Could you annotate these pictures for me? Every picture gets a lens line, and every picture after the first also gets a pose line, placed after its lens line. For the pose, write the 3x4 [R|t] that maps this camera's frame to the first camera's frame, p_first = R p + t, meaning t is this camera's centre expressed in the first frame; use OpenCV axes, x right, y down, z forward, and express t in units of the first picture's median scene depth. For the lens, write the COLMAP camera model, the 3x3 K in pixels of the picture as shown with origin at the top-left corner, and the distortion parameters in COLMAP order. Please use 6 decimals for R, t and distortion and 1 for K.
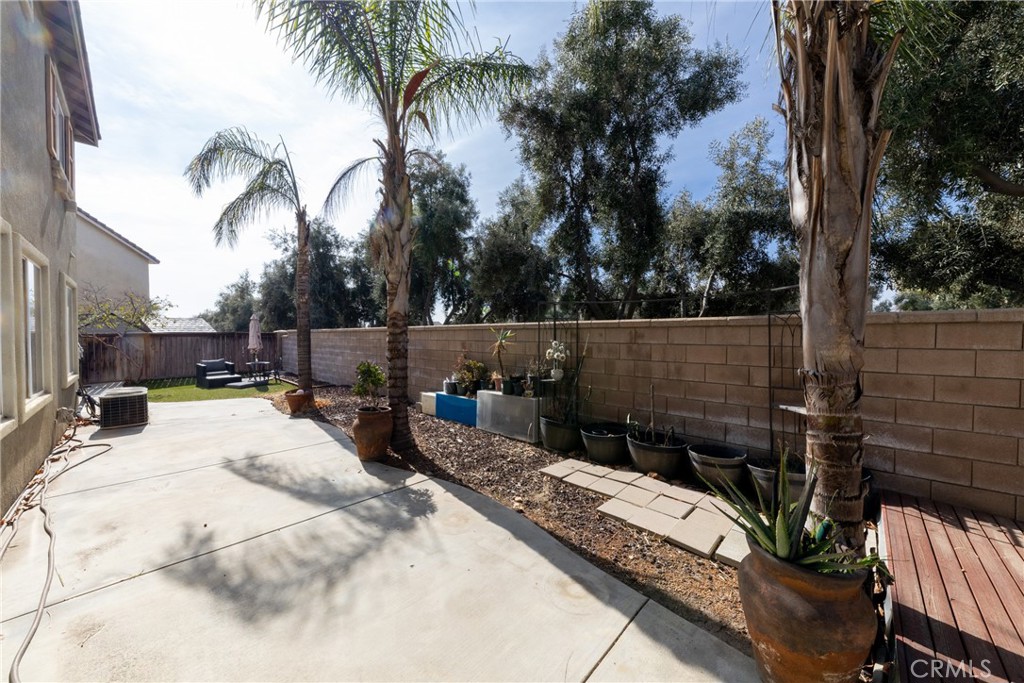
lens RADIAL K [[355.9, 0, 505.9], [0, 355.9, 341.0], [0, 0, 1]] dist [-0.000578, -0.000137]
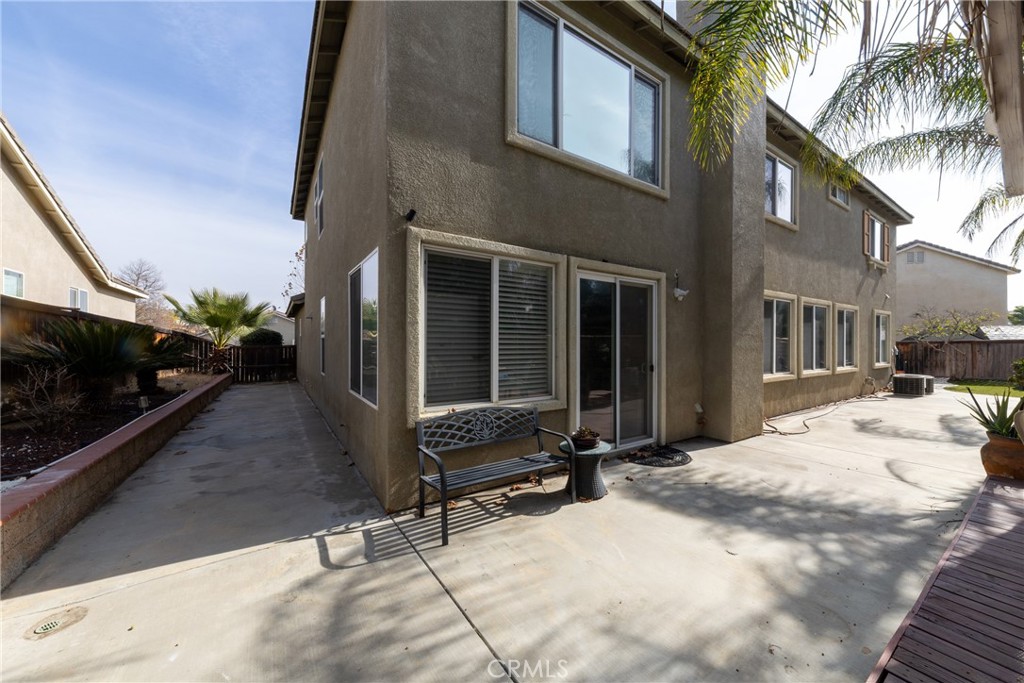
lens RADIAL K [[355.9, 0, 506.7], [0, 355.9, 344.5], [0, 0, 1]] dist [-0.000578, -0.000137]
pose [[-0.239550, -0.010410, -0.970828, 1.333245], [-0.022404, 0.999736, -0.005192, 0.083760], [0.970625, 0.020507, -0.239720, -0.606285]]
